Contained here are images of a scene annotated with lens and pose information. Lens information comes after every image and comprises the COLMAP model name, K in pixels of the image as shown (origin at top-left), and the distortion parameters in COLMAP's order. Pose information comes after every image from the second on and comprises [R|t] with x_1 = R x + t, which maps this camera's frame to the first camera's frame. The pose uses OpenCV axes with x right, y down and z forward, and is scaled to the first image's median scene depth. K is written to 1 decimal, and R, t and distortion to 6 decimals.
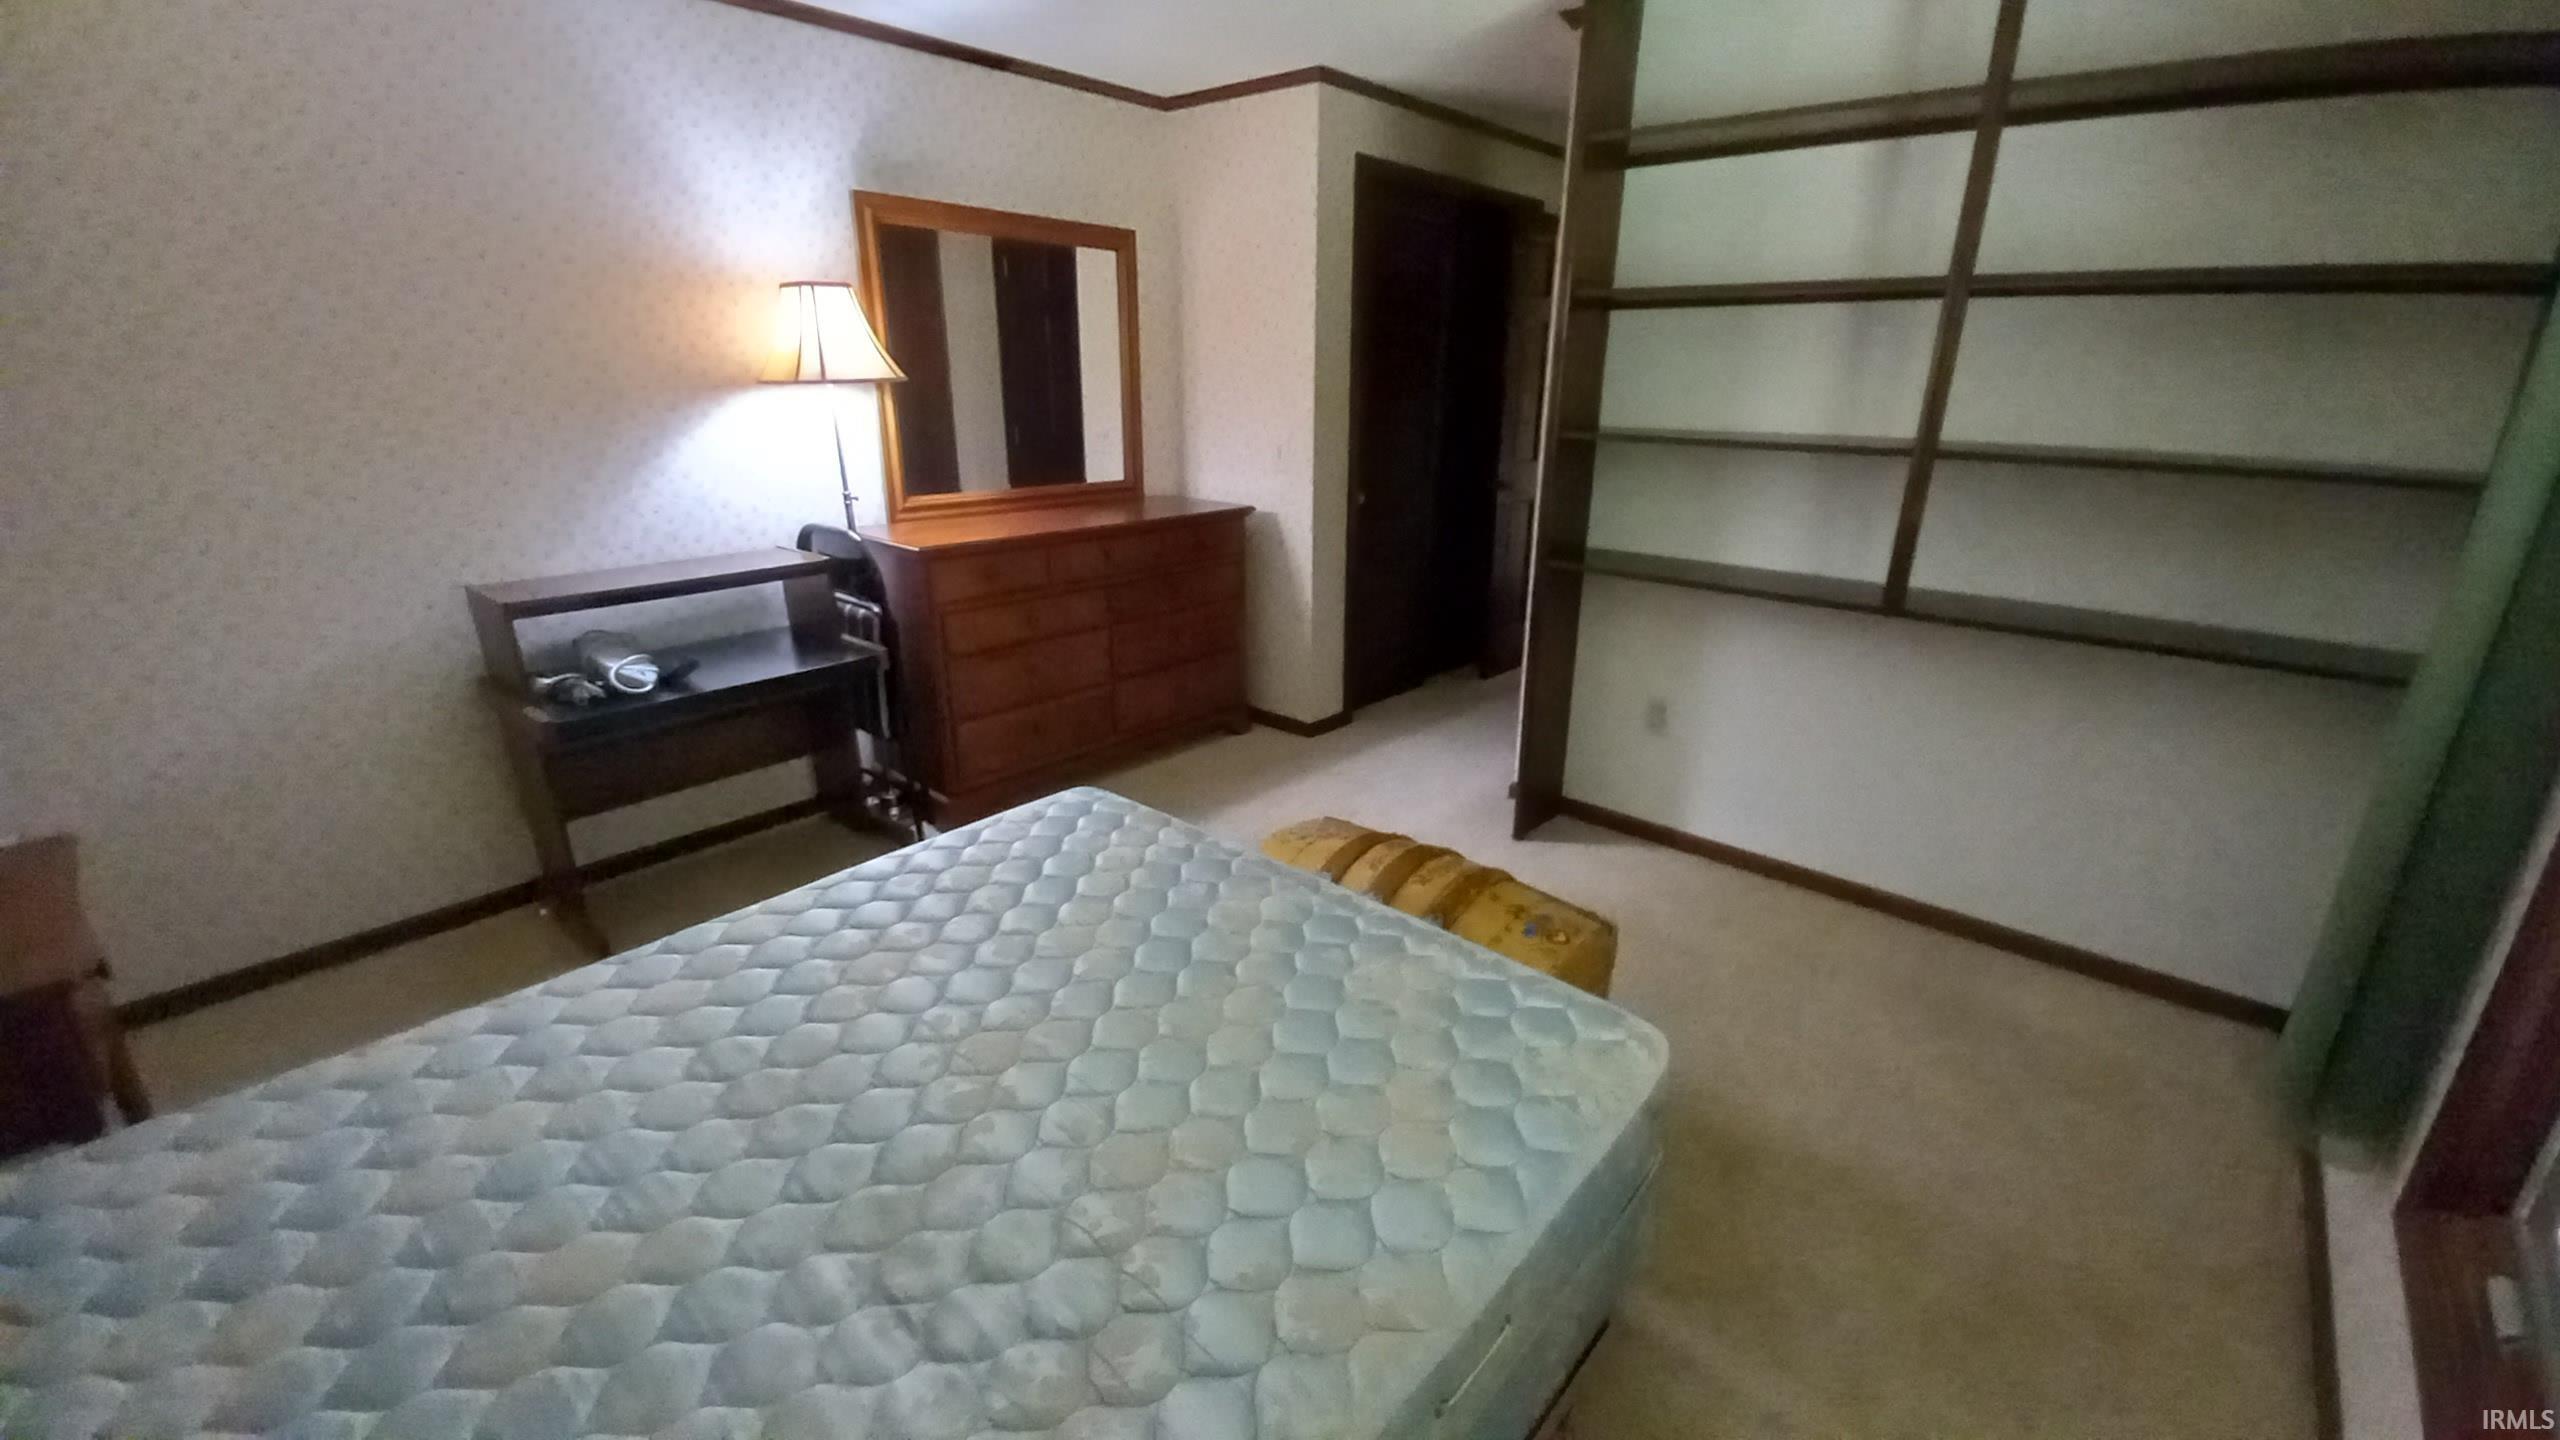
lens RADIAL K [[1022.7, 0, 1317.8], [0, 1022.7, 720.9], [0, 0, 1]] dist [0.003422, -0.011693]
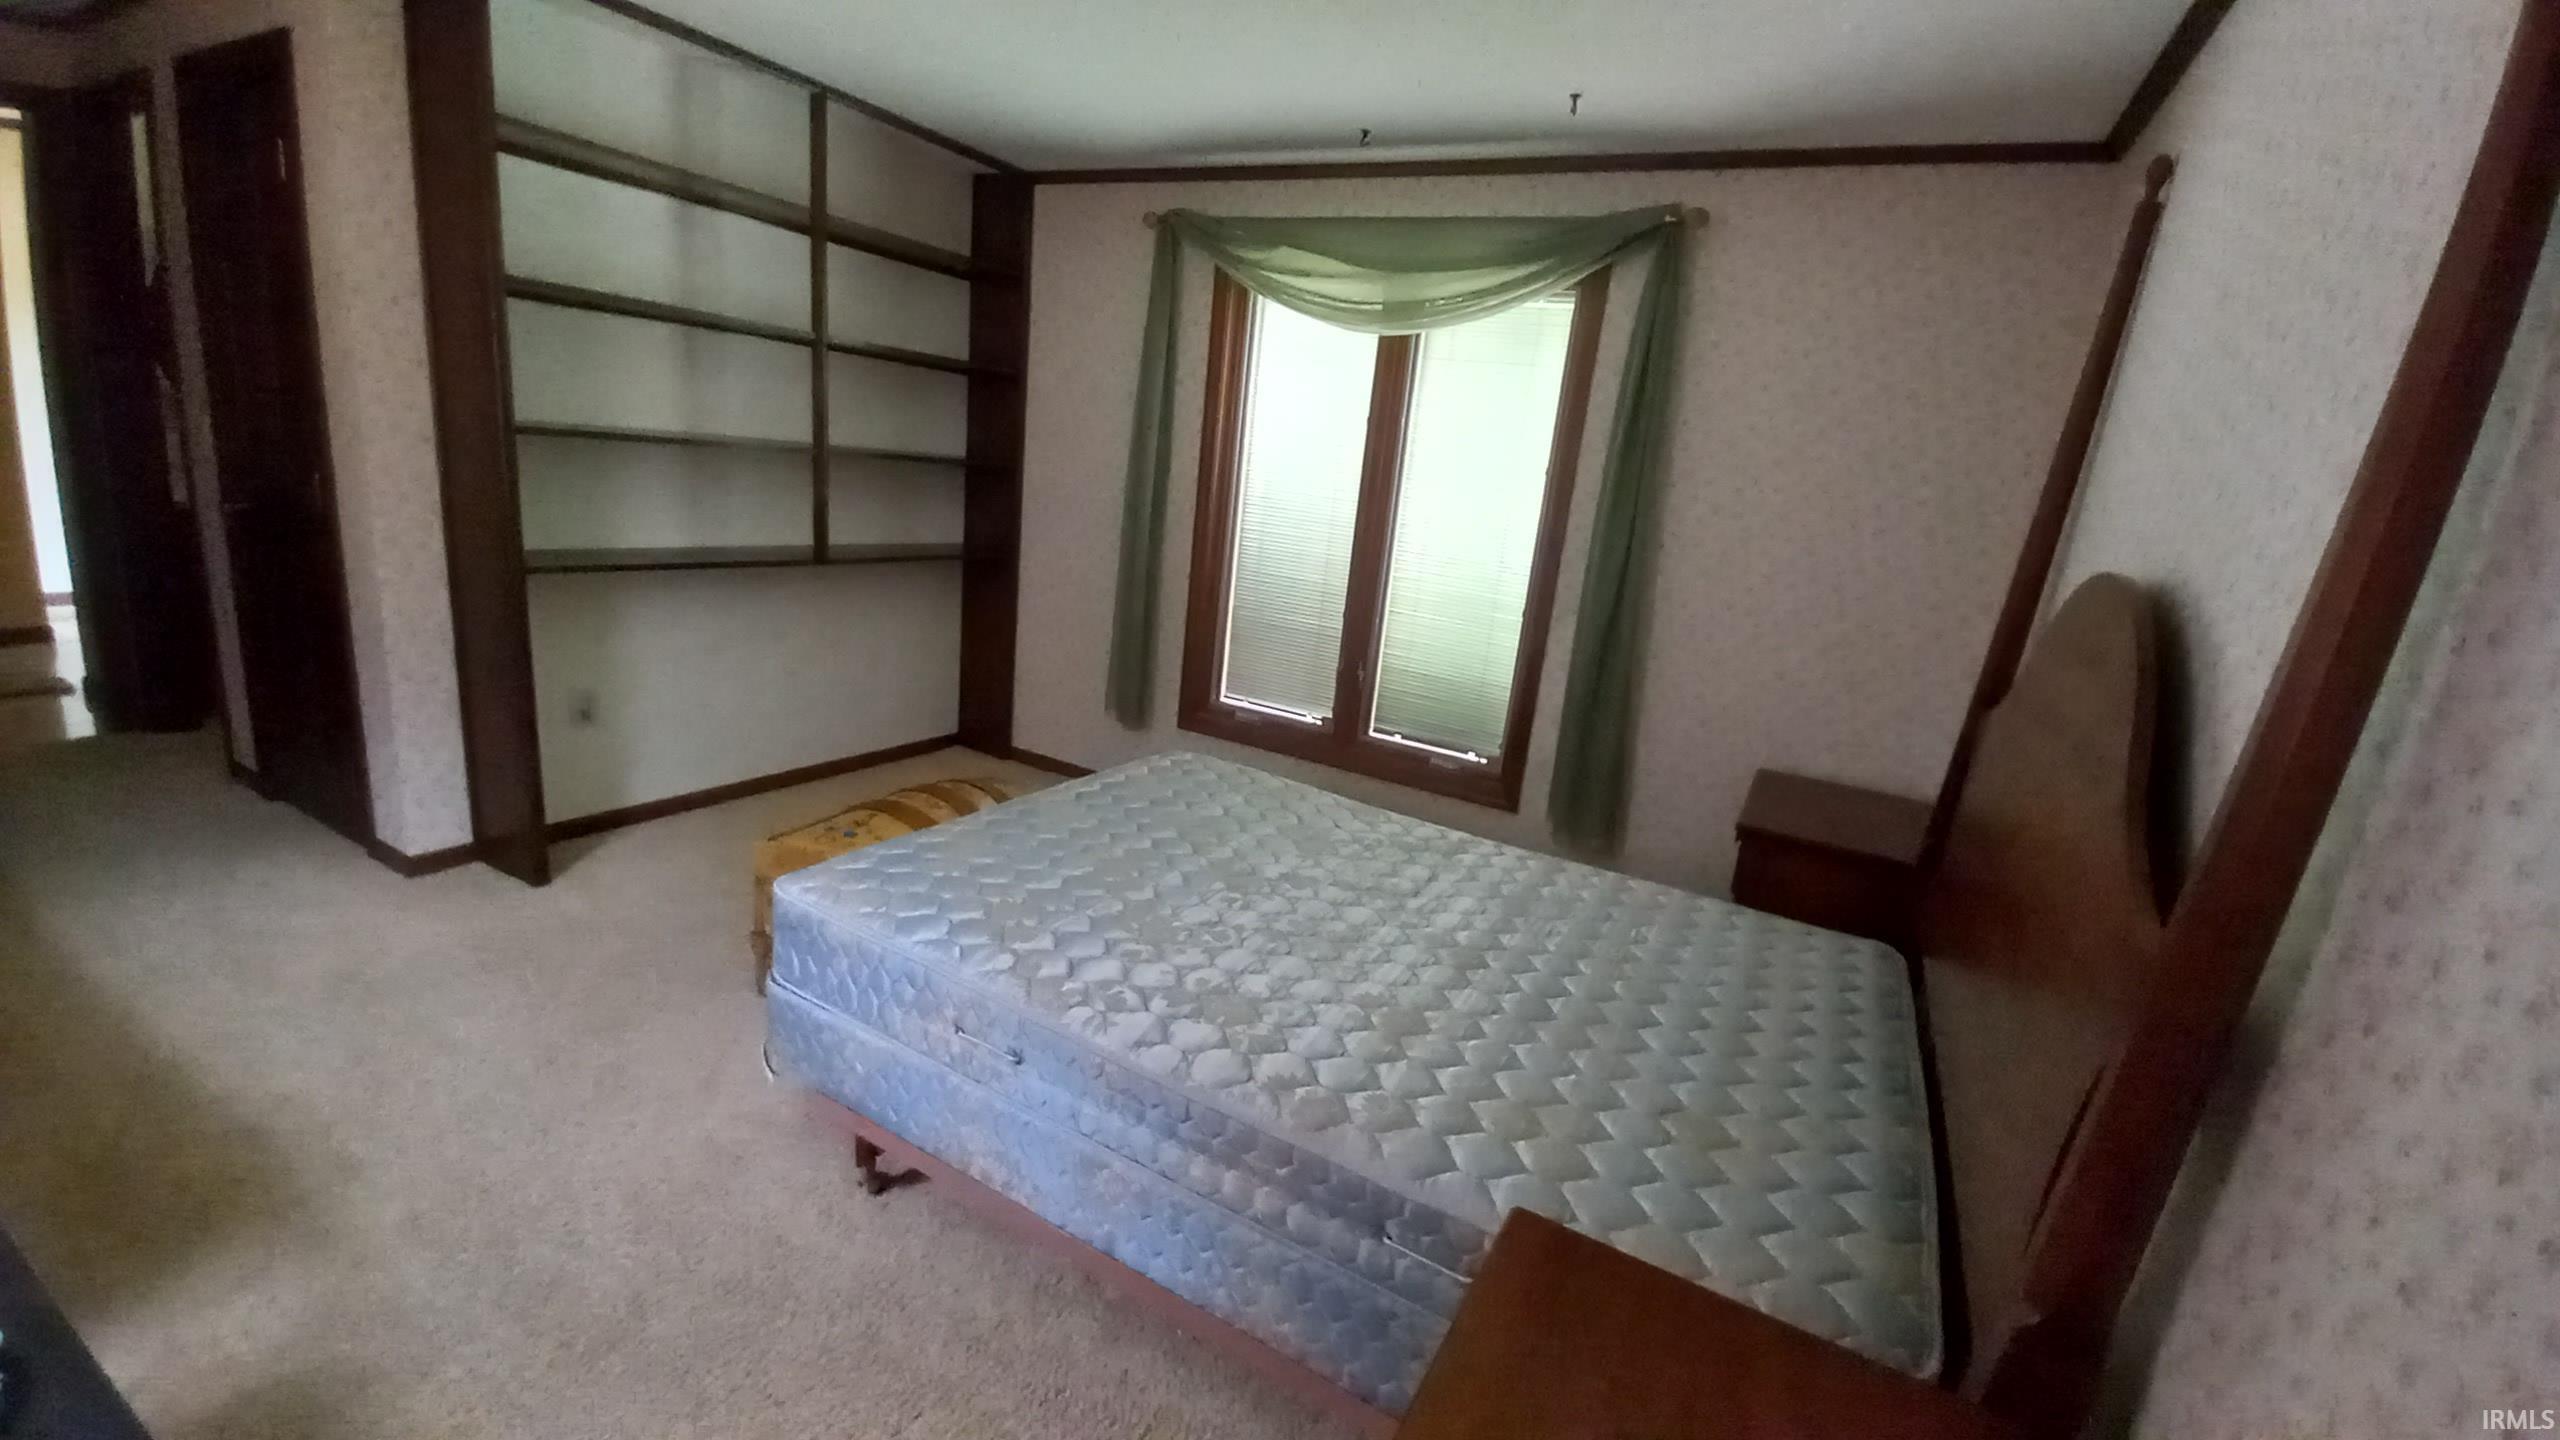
lens RADIAL K [[1022.7, 0, 1317.8], [0, 1022.7, 720.9], [0, 0, 1]] dist [0.003422, -0.011693]
pose [[-0.193364, -0.265338, 0.944567, -0.955706], [0.210412, 0.929121, 0.304073, -0.188424], [-0.958299, 0.257545, -0.123828, 0.562456]]
